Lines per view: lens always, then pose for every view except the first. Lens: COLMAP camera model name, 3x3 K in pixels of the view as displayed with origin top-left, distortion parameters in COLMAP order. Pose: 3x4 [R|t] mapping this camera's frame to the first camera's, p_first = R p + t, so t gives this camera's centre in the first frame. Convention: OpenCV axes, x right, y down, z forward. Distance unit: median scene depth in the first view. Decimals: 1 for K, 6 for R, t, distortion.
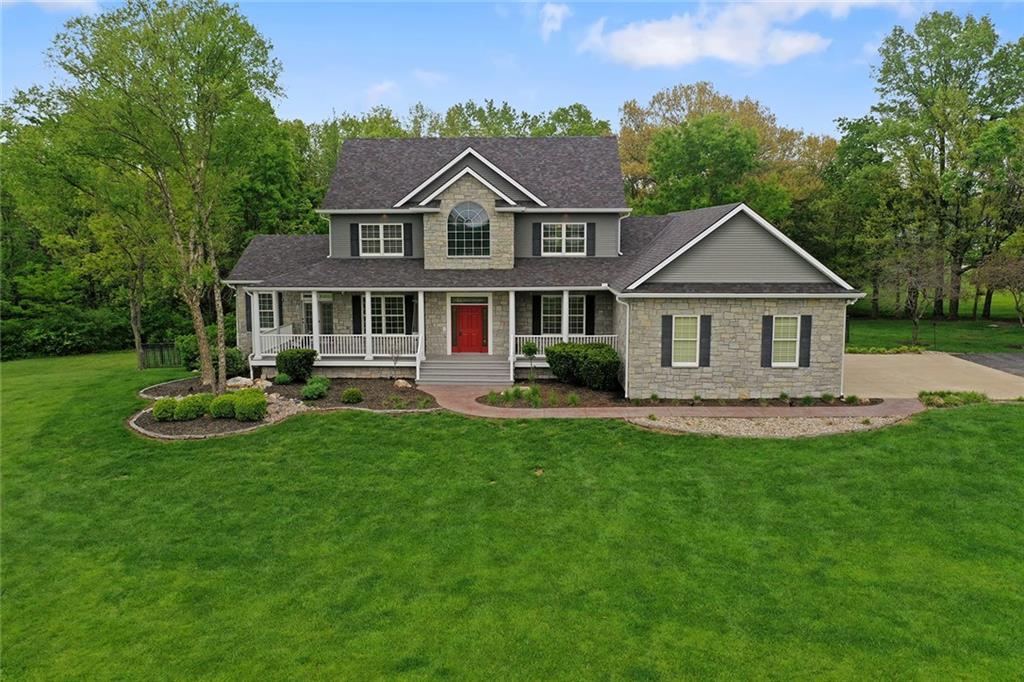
lens RADIAL K [[799.2, 0, 506.9], [0, 799.2, 341.0], [0, 0, 1]] dist [-0.012463, 0.000914]
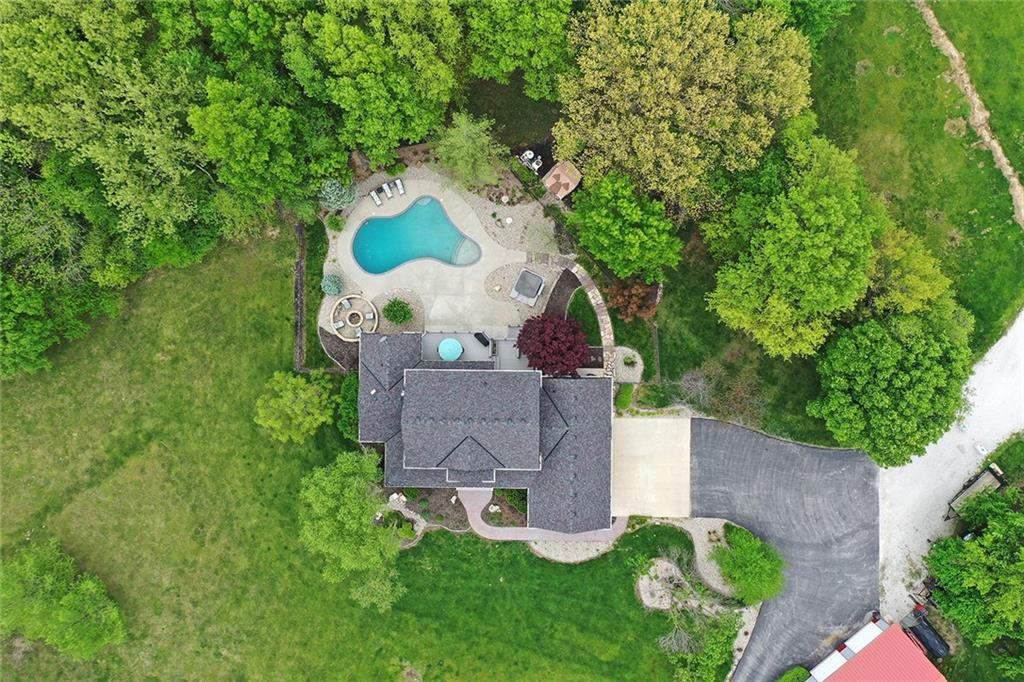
lens RADIAL K [[799.2, 0, 508.6], [0, 799.2, 338.2], [0, 0, 1]] dist [-0.012463, 0.000914]
pose [[0.999509, -0.026794, -0.016253, 0.187762], [0.019844, 0.139745, 0.989989, -4.271922], [-0.024255, -0.989825, 0.140208, 1.783214]]
